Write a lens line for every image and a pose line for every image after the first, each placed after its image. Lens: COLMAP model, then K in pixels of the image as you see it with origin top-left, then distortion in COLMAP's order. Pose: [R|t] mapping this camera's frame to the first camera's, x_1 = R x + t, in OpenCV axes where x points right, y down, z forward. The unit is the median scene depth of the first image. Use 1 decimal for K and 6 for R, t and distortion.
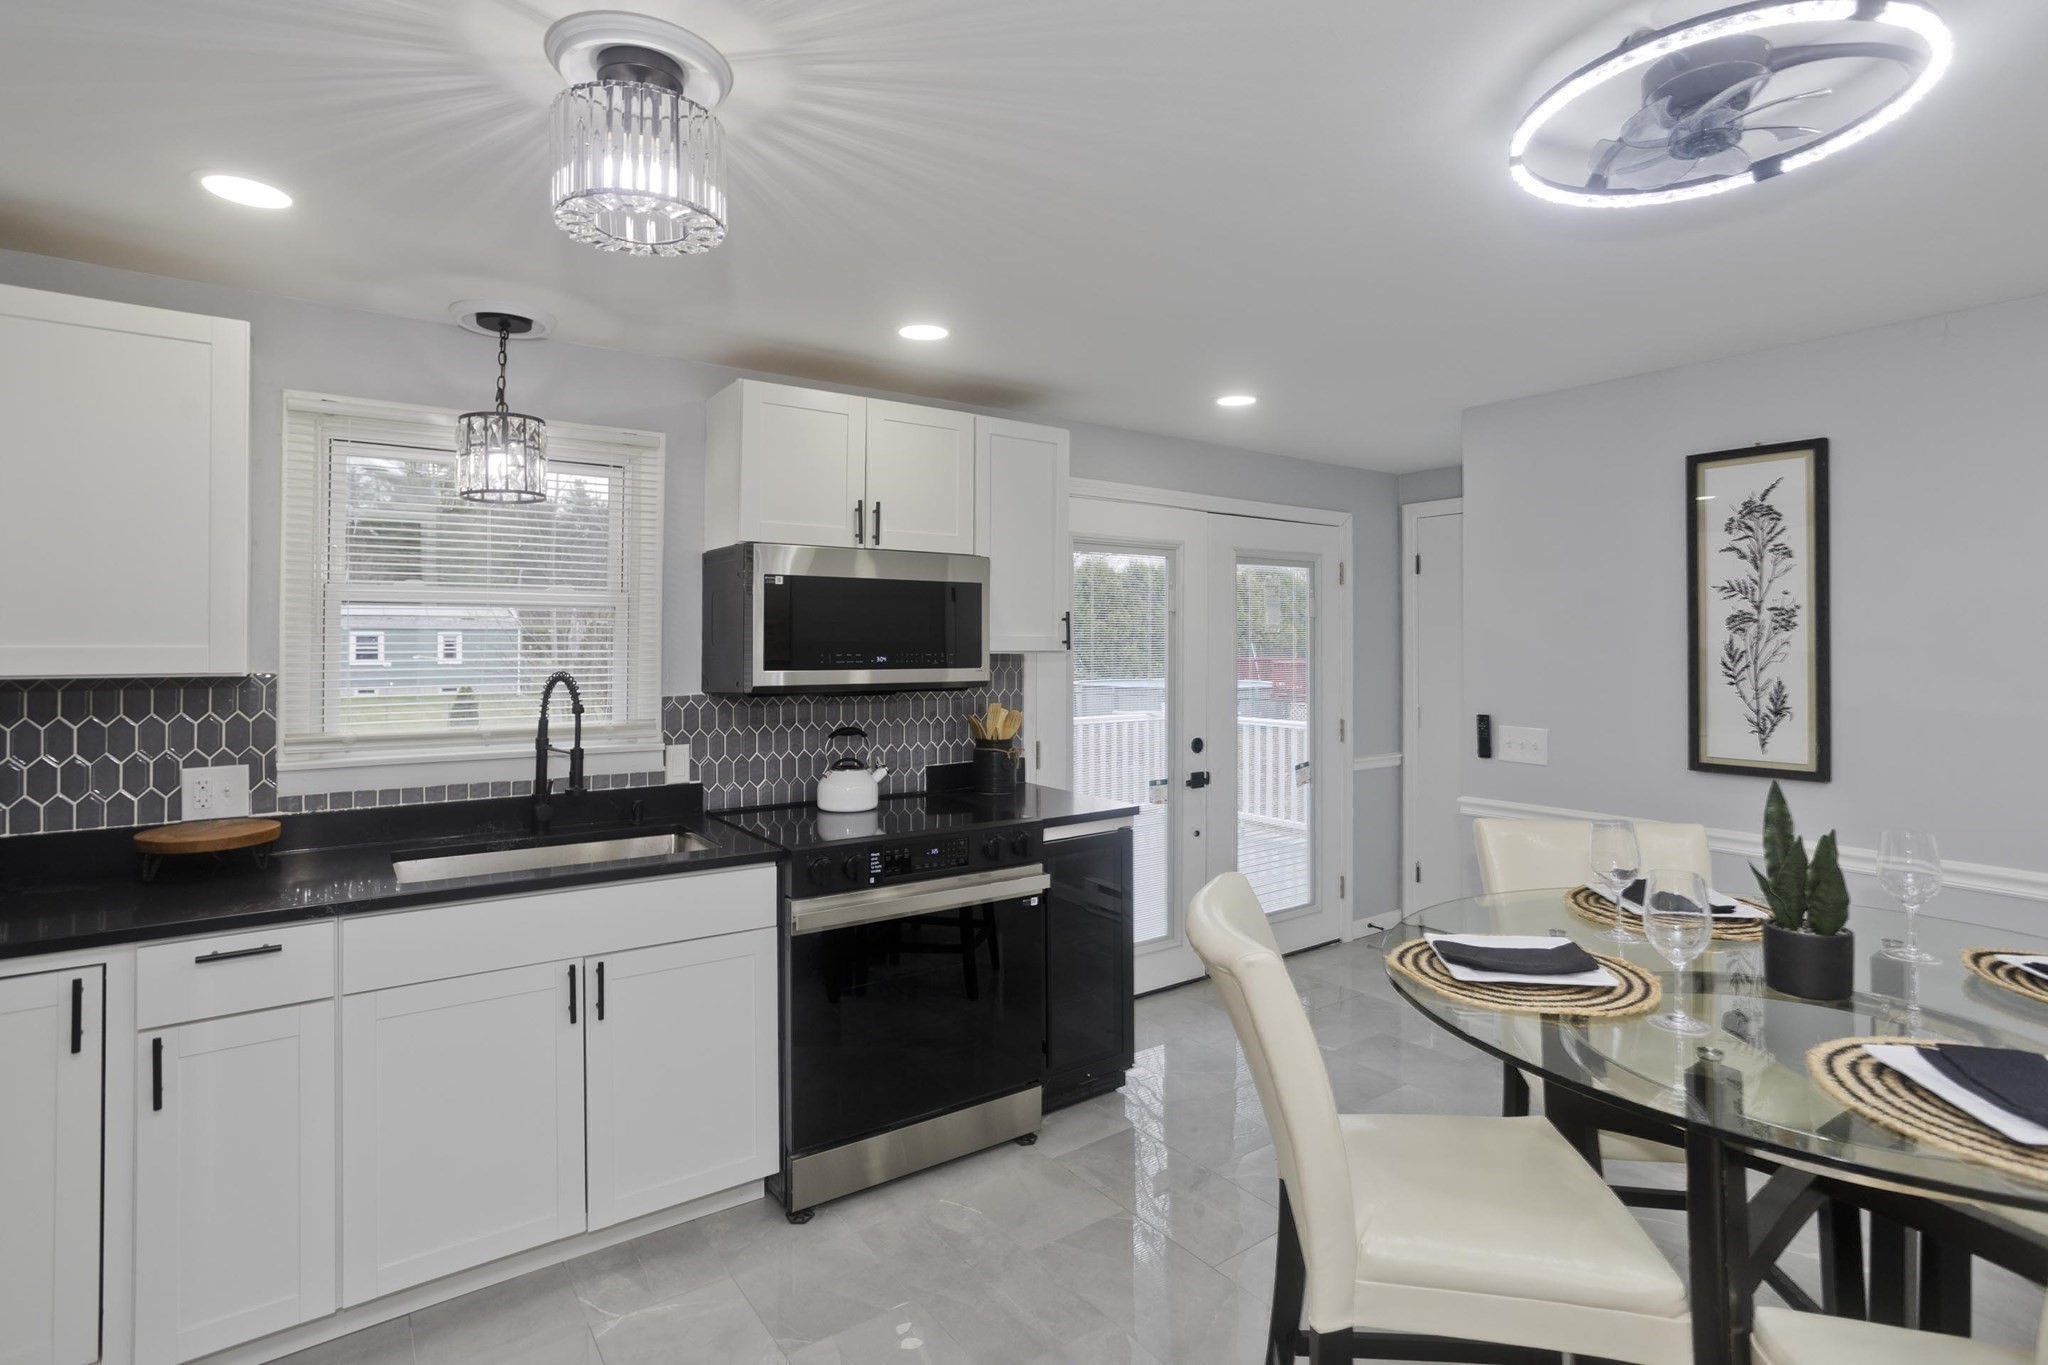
lens RADIAL K [[1000.8, 0, 1014.9], [0, 1000.8, 633.1], [0, 0, 1]] dist [-0.040944, 0.020189]
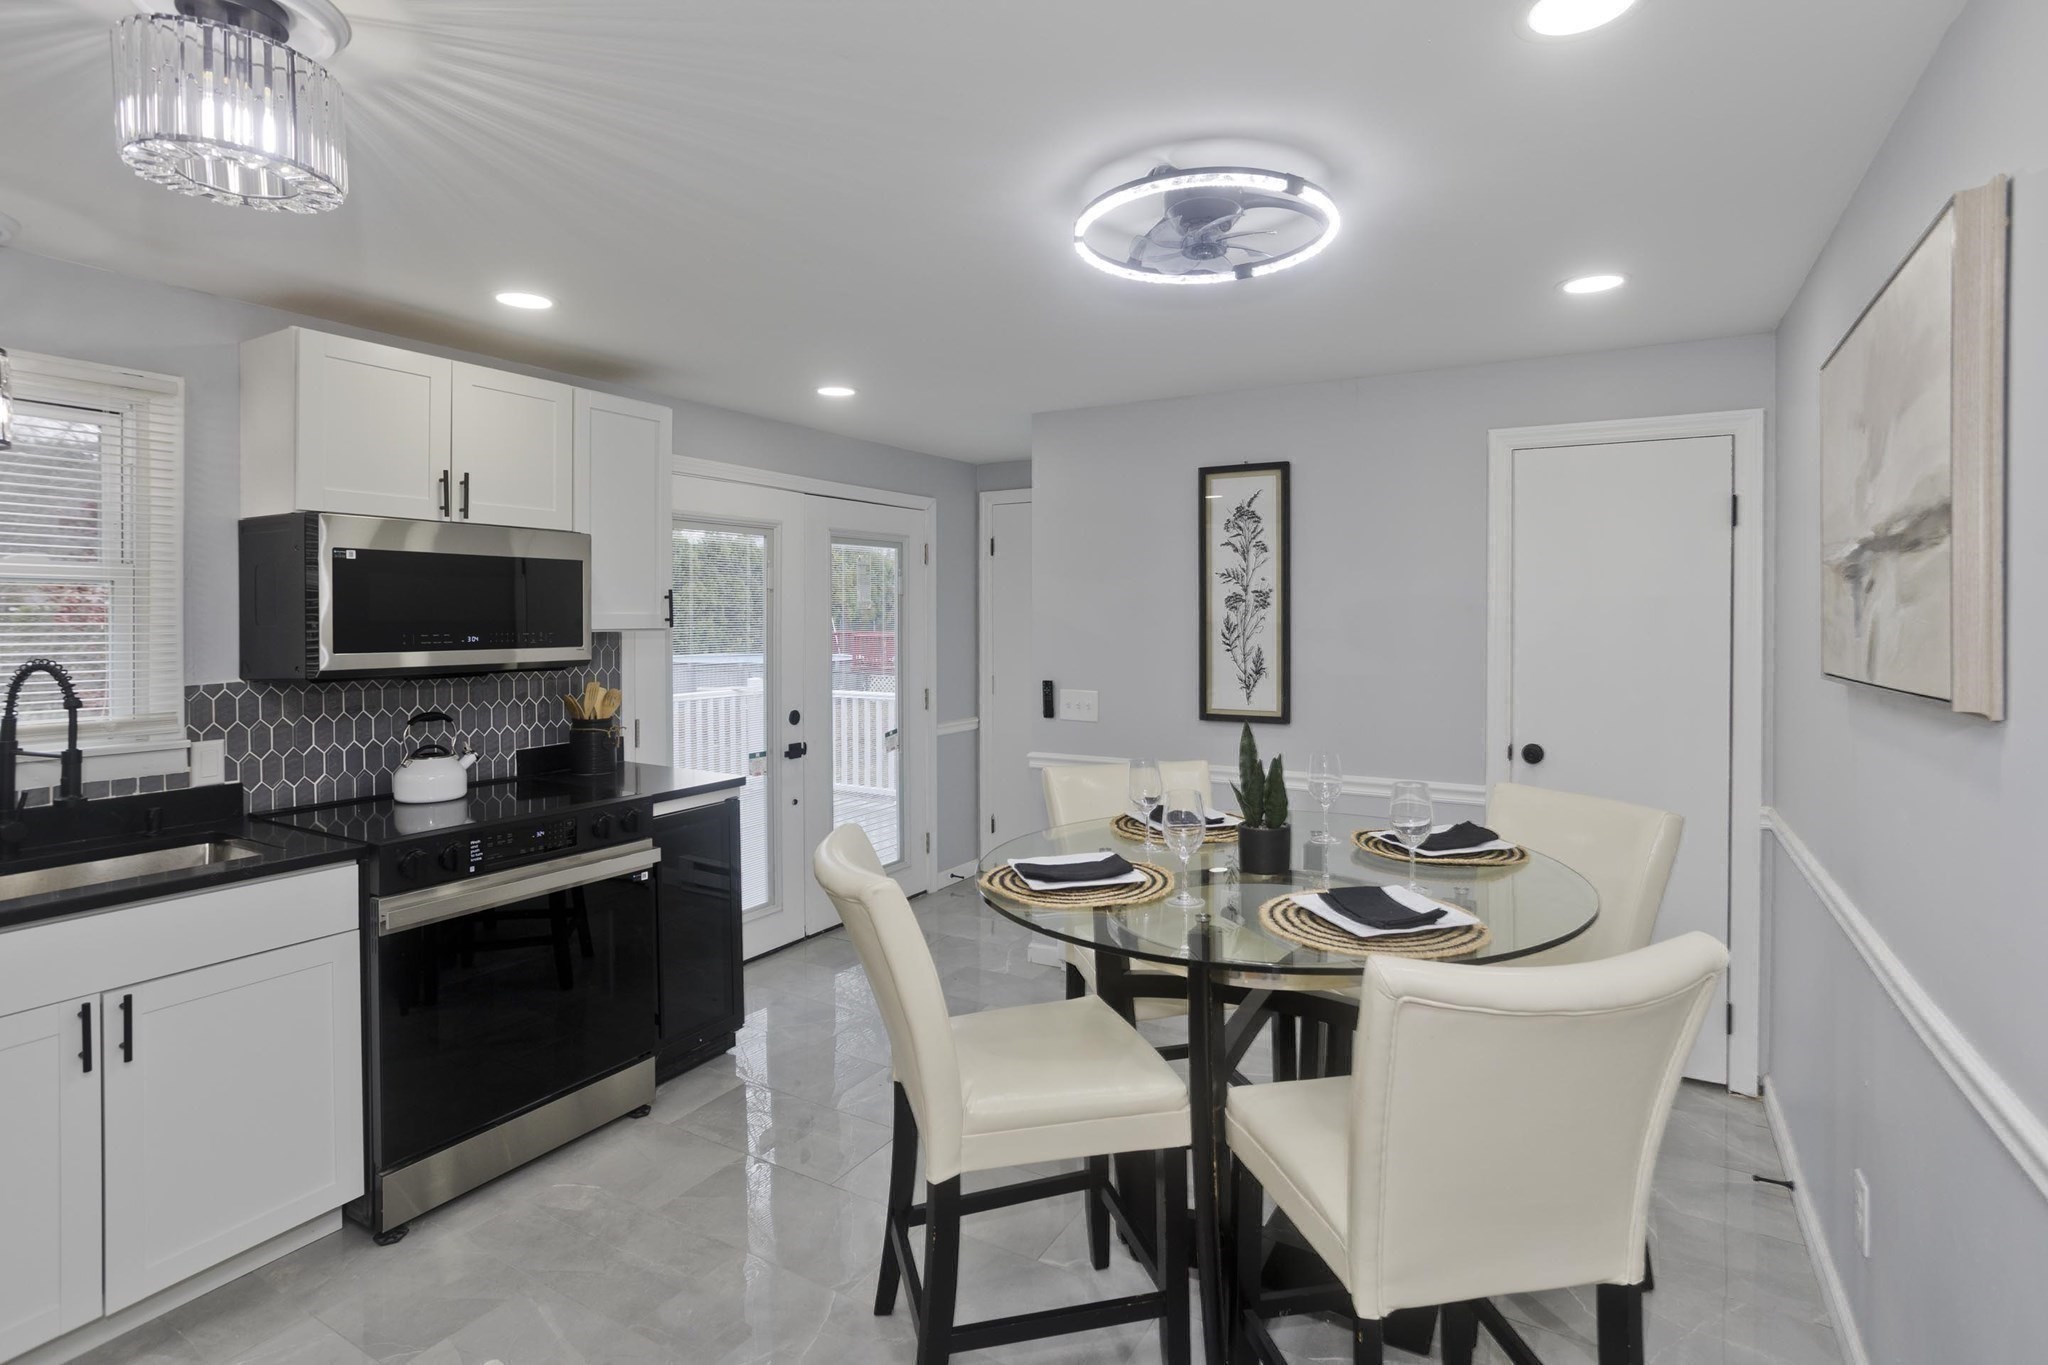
lens RADIAL K [[1000.8, 0, 1034.4], [0, 1000.8, 626.7], [0, 0, 1]] dist [-0.040944, 0.020189]
pose [[0.908688, -0.007001, 0.417417, -0.040280], [-0.001176, 0.999812, 0.019331, -0.004301], [-0.417474, -0.018056, 0.908509, -0.074229]]
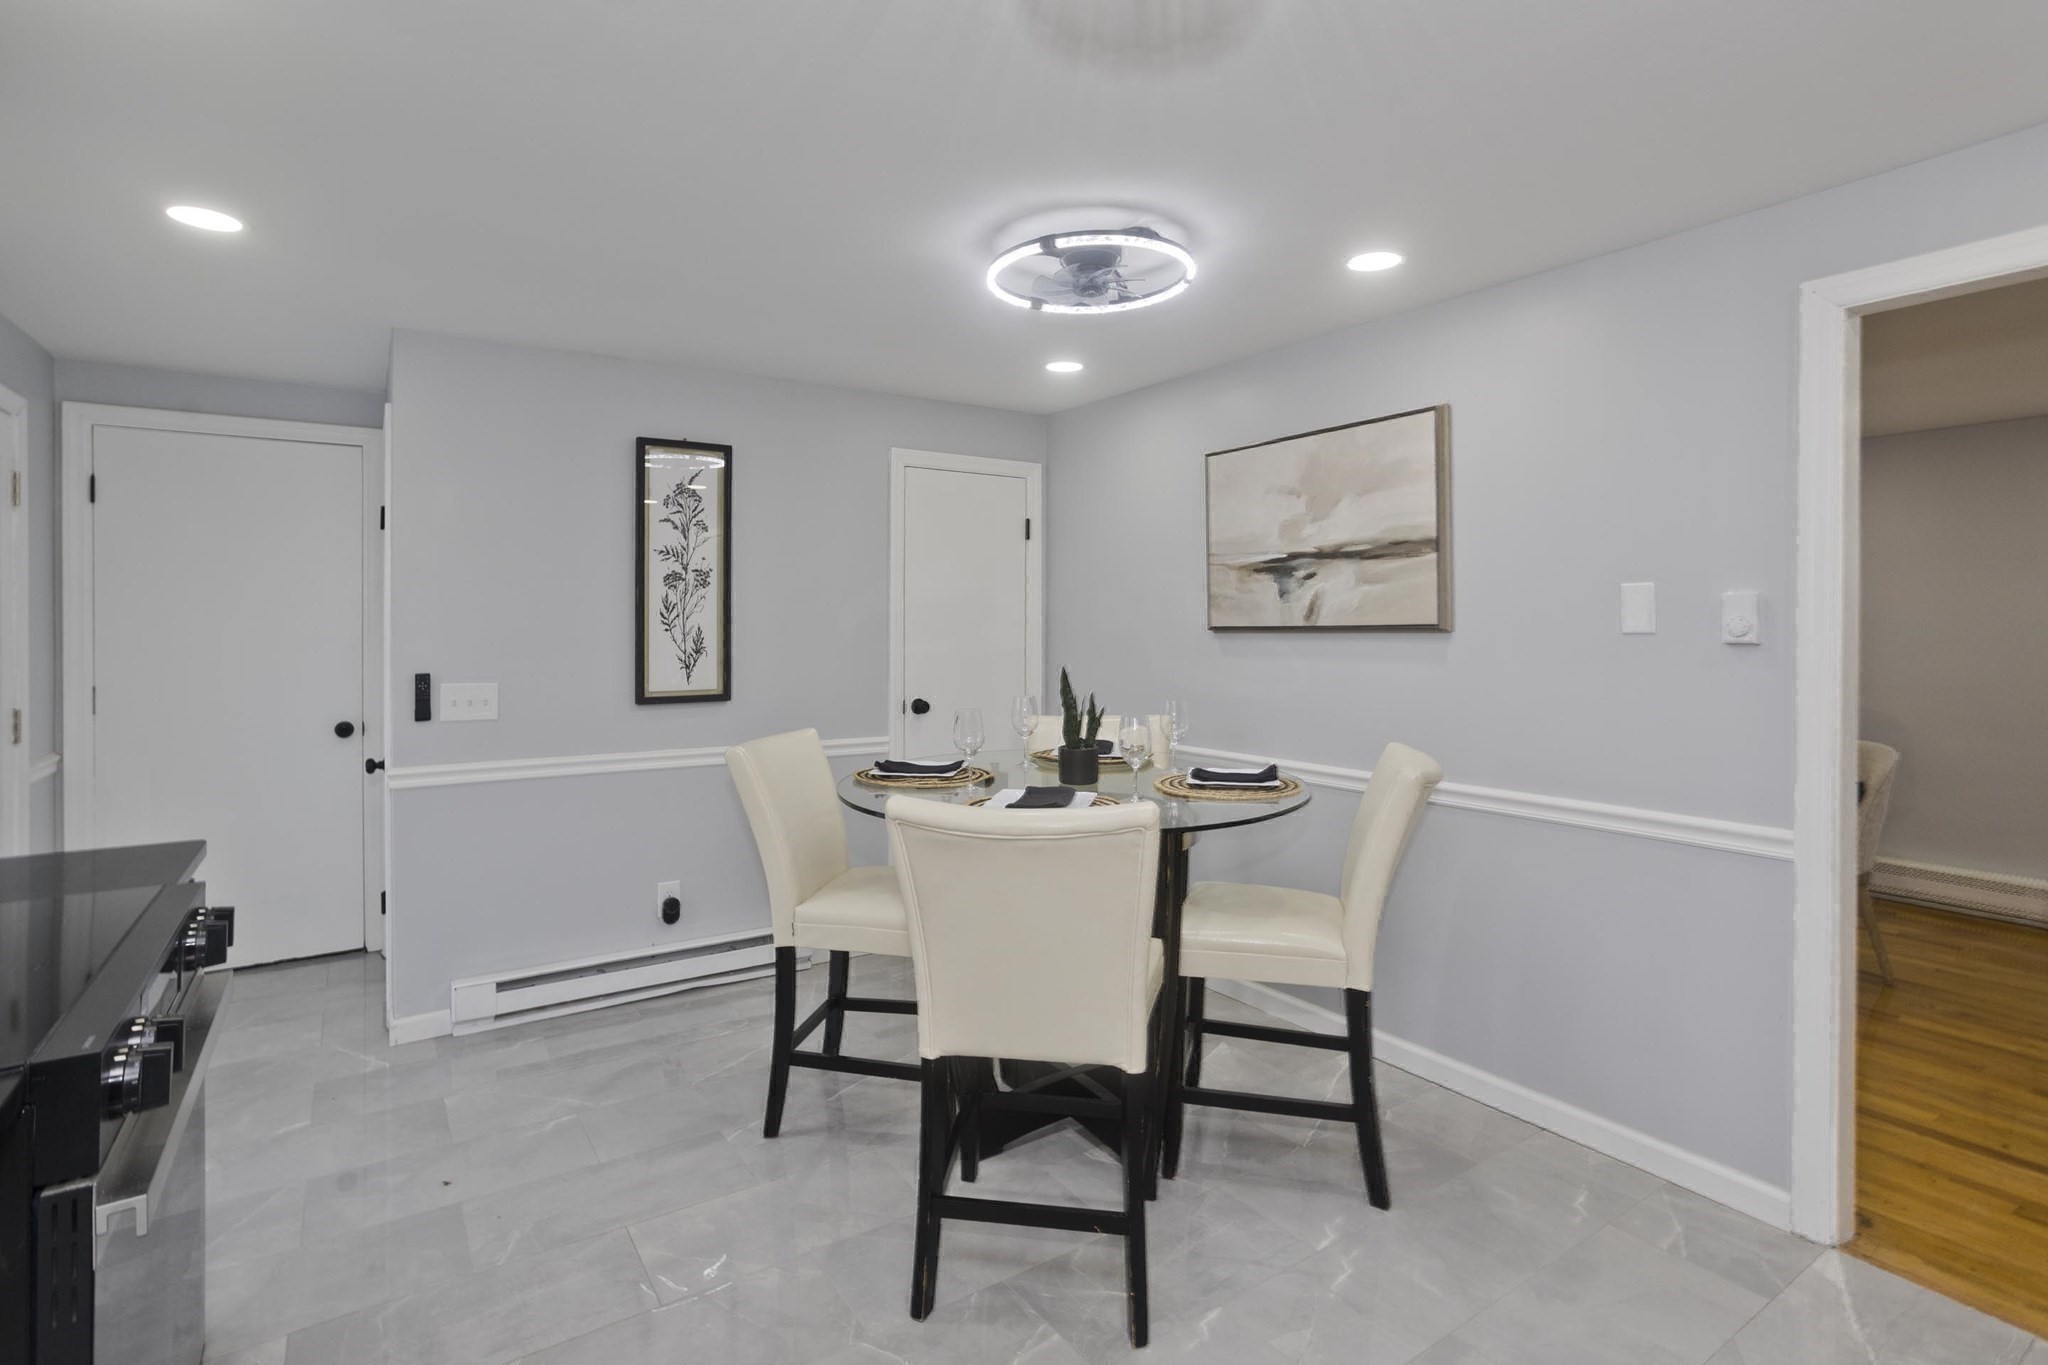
lens RADIAL K [[1000.8, 0, 1009.9], [0, 1000.8, 625.1], [0, 0, 1]] dist [-0.040944, 0.020189]
pose [[0.041937, -0.001573, 0.999119, -0.593425], [-0.007159, 0.999973, 0.001875, 0.047927], [-0.999095, -0.007232, 0.041925, 0.631434]]
